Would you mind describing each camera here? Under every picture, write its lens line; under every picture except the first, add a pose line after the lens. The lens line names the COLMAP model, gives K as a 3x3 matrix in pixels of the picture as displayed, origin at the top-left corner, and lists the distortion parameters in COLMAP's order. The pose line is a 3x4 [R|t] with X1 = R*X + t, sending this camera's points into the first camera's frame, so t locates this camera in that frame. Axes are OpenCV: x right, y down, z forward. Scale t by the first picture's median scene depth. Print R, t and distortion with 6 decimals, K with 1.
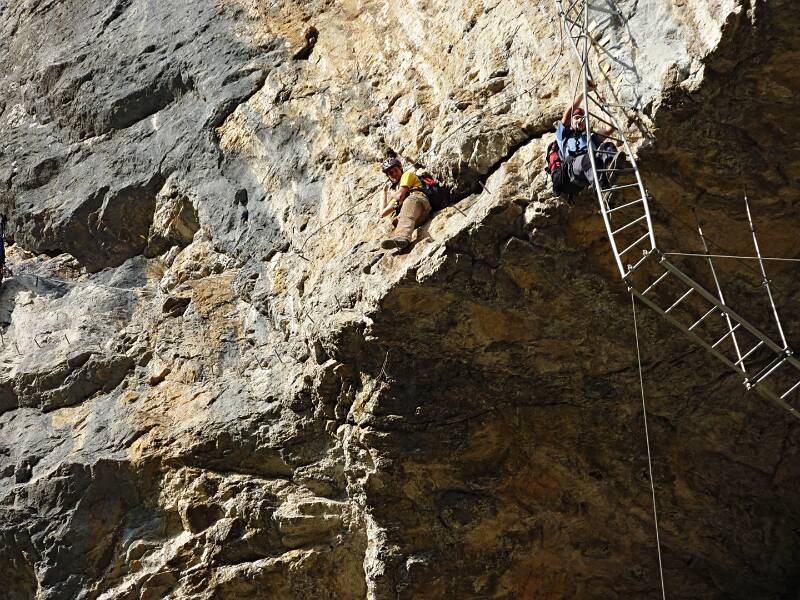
lens RADIAL K [[2625.5, 0, 400.0], [0, 2625.5, 300.0], [0, 0, 1]] dist [0.097528, -0.671420]
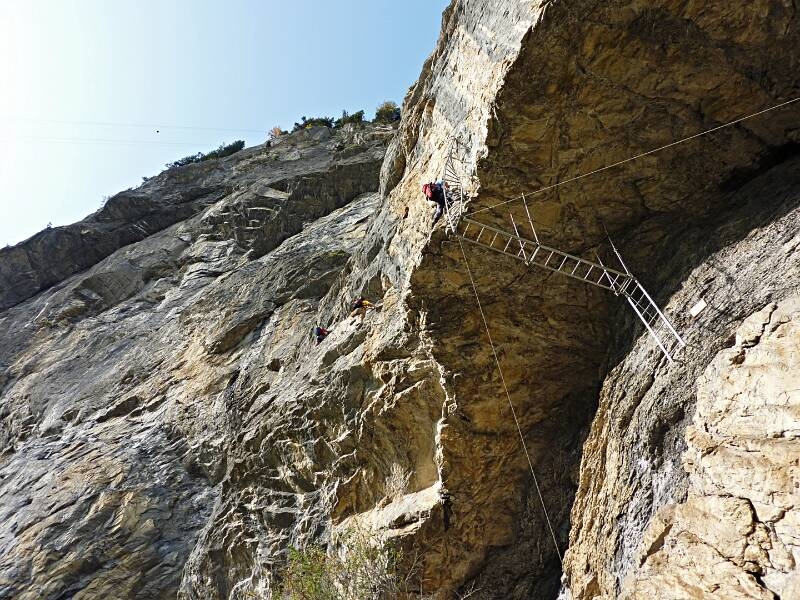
lens RADIAL K [[609.5, 0, 400.0], [0, 609.5, 300.0], [0, 0, 1]] dist [-0.027314, -0.006780]
pose [[0.917074, -0.274457, -0.289221, 0.148454], [0.255309, 0.961383, -0.102762, 0.075074], [0.306256, 0.020400, 0.951731, 0.403756]]
